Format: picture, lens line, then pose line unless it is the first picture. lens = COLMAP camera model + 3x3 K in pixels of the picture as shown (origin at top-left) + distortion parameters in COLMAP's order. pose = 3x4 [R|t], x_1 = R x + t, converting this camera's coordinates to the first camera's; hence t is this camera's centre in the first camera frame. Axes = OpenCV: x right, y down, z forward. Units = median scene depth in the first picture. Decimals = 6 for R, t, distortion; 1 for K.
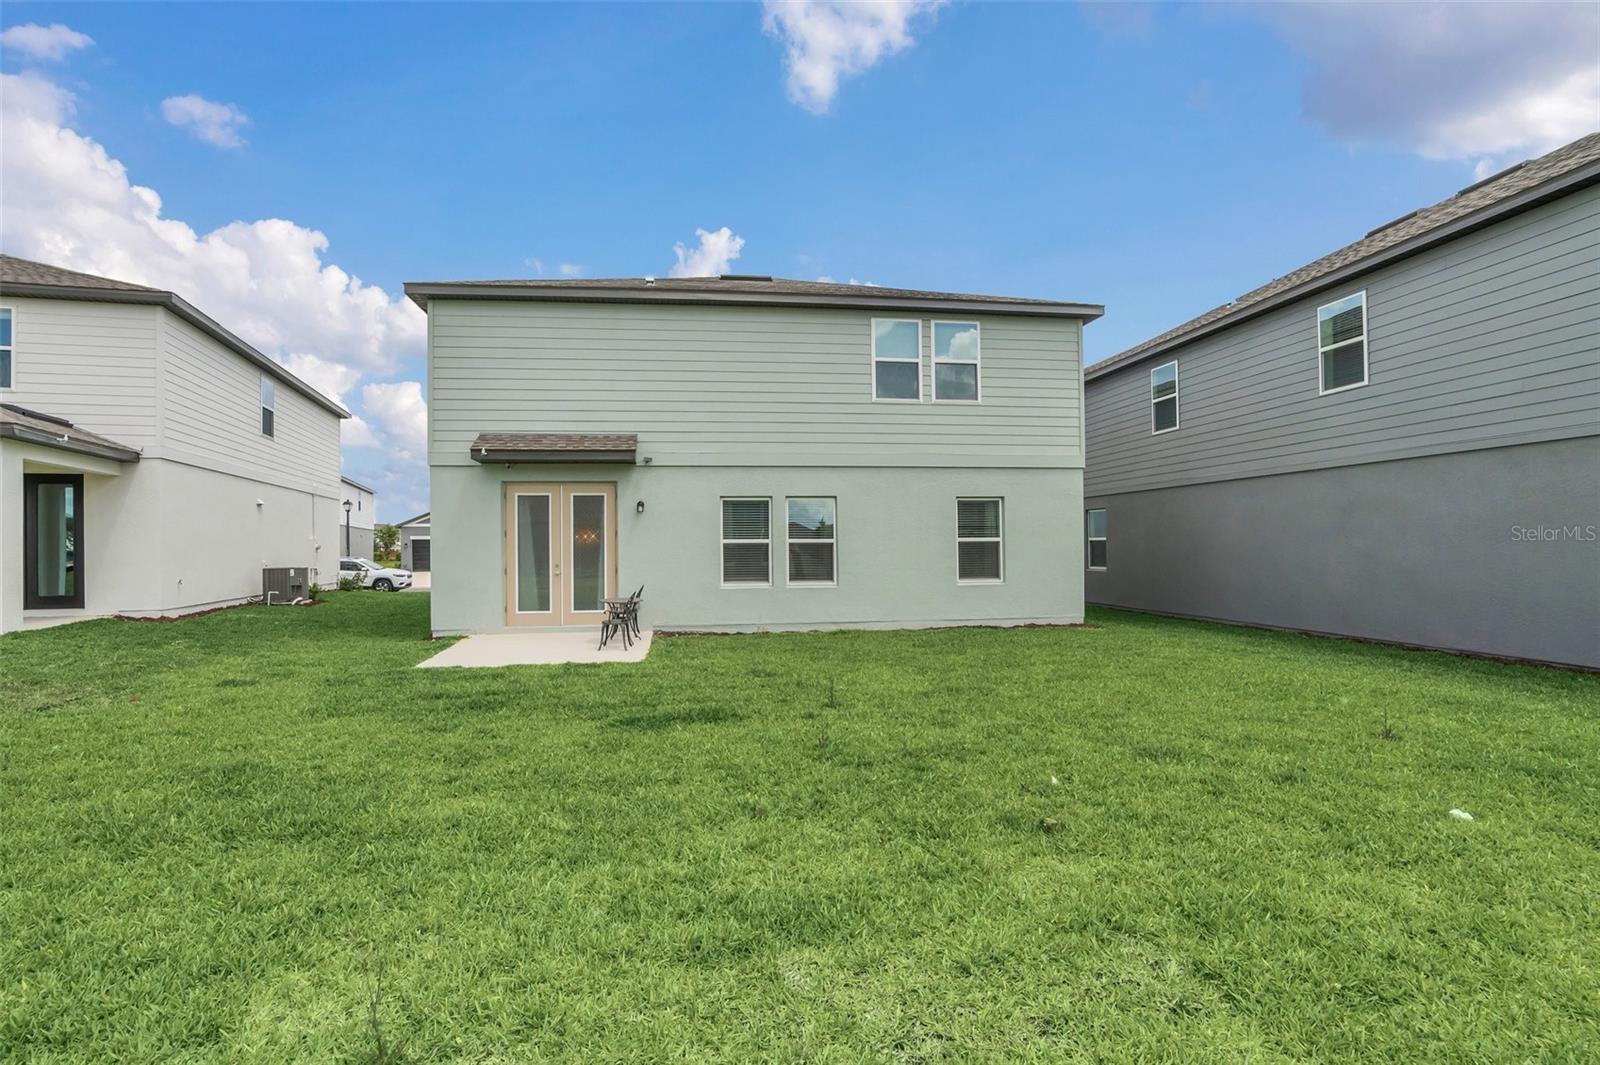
lens RADIAL K [[719.4, 0, 810.5], [0, 719.4, 531.9], [0, 0, 1]] dist [0.001640, 0.000555]
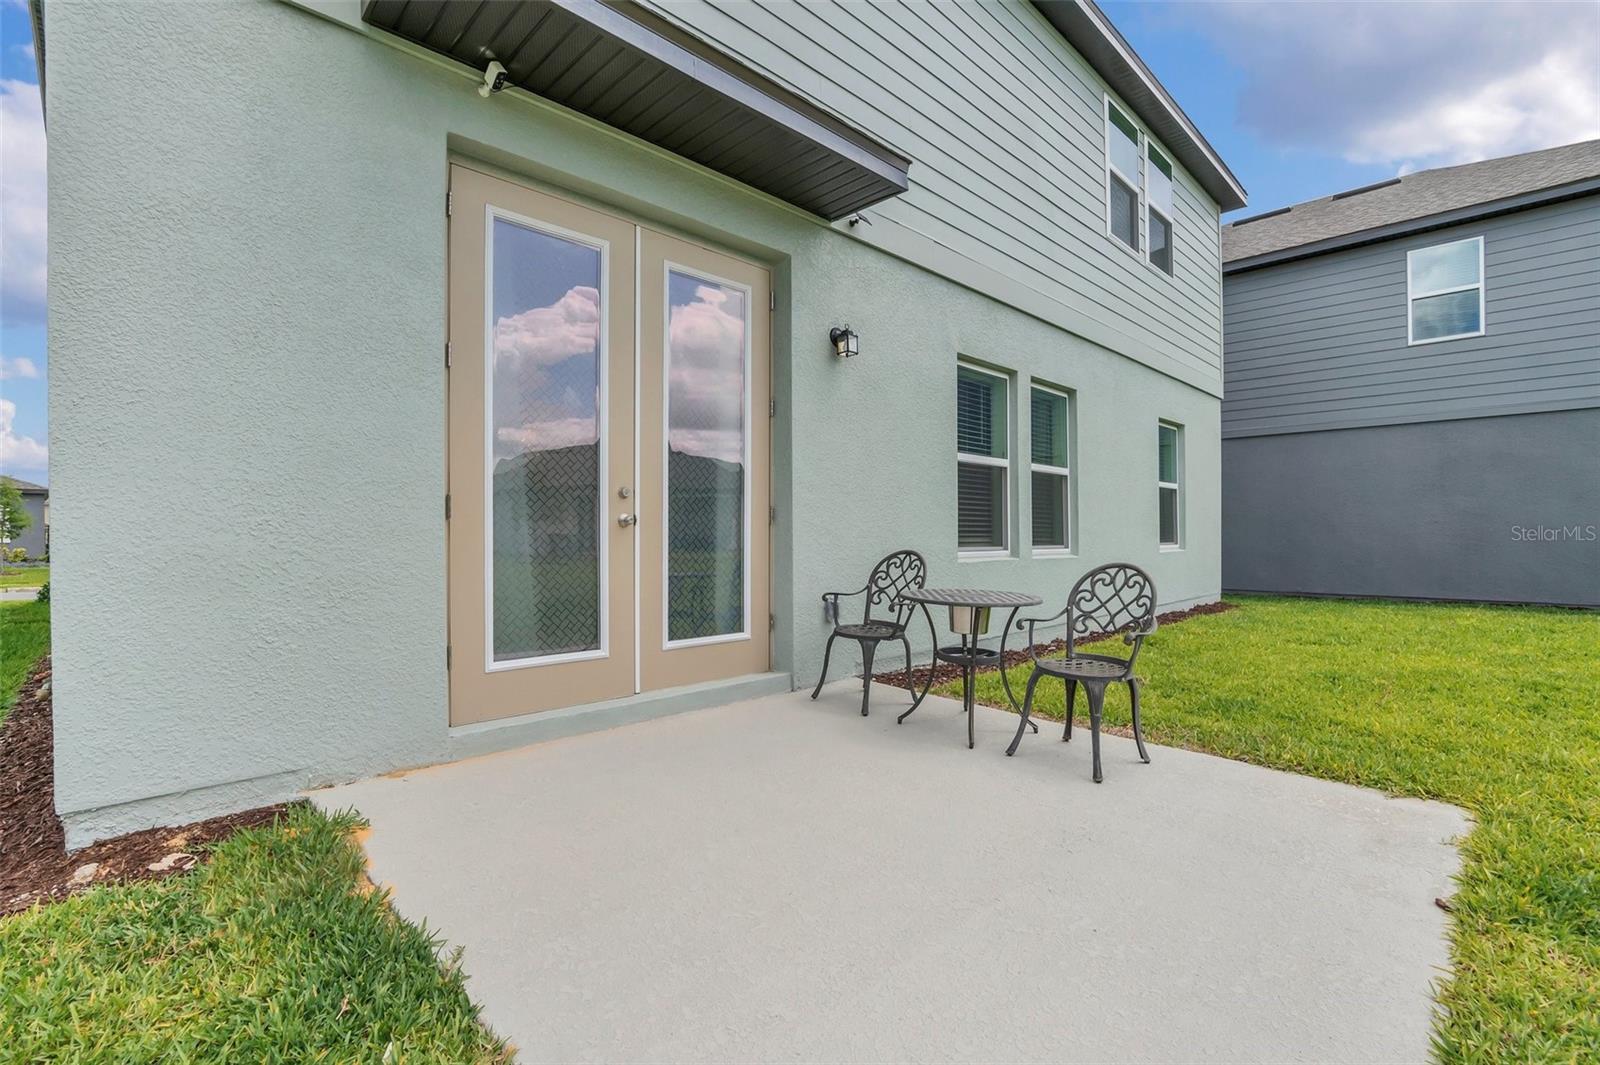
lens RADIAL K [[719.4, 0, 801.7], [0, 719.4, 534.5], [0, 0, 1]] dist [0.001640, 0.000555]
pose [[0.788782, 0.005953, 0.614645, -0.484728], [-0.014276, 0.999861, 0.008636, 0.059880], [-0.614508, -0.015586, 0.788757, 0.731715]]
